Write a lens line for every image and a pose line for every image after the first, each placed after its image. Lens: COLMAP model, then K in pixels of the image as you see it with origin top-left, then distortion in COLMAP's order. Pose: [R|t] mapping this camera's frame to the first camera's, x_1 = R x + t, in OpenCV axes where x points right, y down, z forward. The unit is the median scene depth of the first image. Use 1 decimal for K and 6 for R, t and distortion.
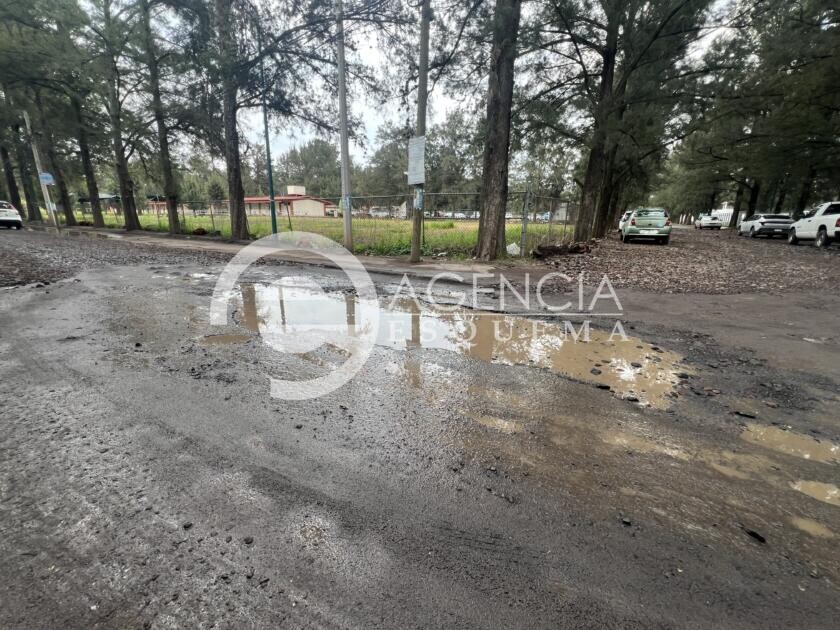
lens RADIAL K [[334.8, 0, 417.1], [0, 334.8, 316.1], [0, 0, 1]] dist [0.000667, 0.000045]
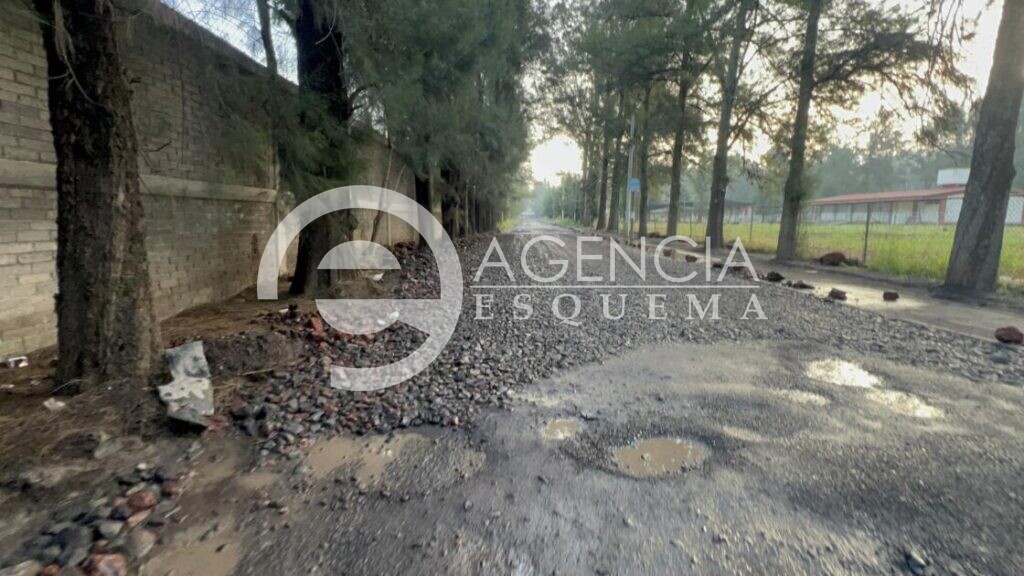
lens RADIAL K [[469.6, 0, 510.7], [0, 469.6, 285.0], [0, 0, 1]] dist [0.000747, 0.000132]
pose [[0.517017, 0.108730, -0.849042, -0.703443], [-0.239893, 0.970555, -0.021789, -0.181731], [0.821672, 0.214945, 0.527876, 0.506024]]
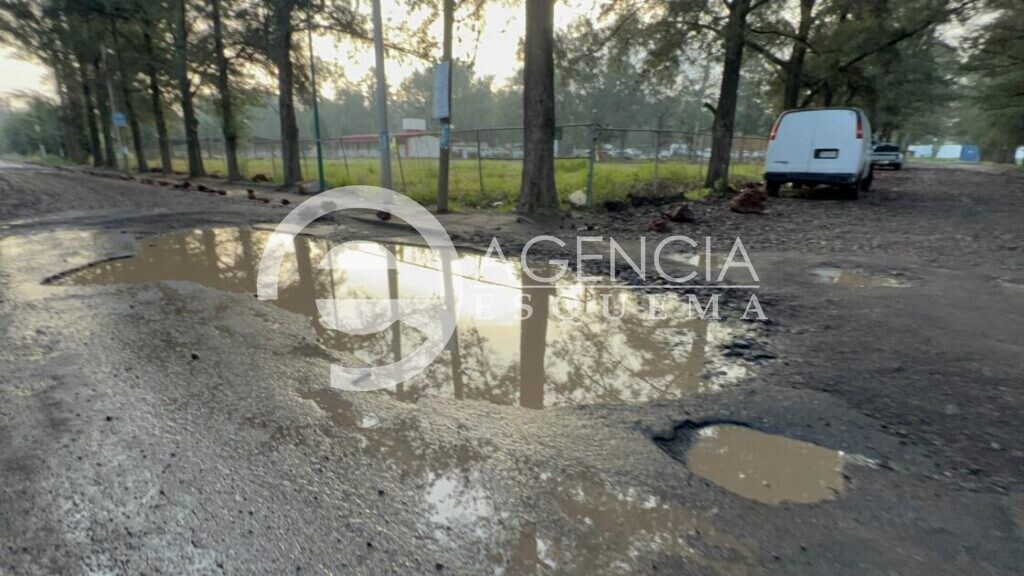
lens RADIAL K [[469.6, 0, 511.0], [0, 469.6, 276.7], [0, 0, 1]] dist [0.000747, 0.000132]
pose [[0.987063, 0.026623, -0.158109, 0.306849], [-0.032566, 0.998853, -0.035114, 0.023330], [0.156992, 0.039809, 0.986797, -0.079163]]
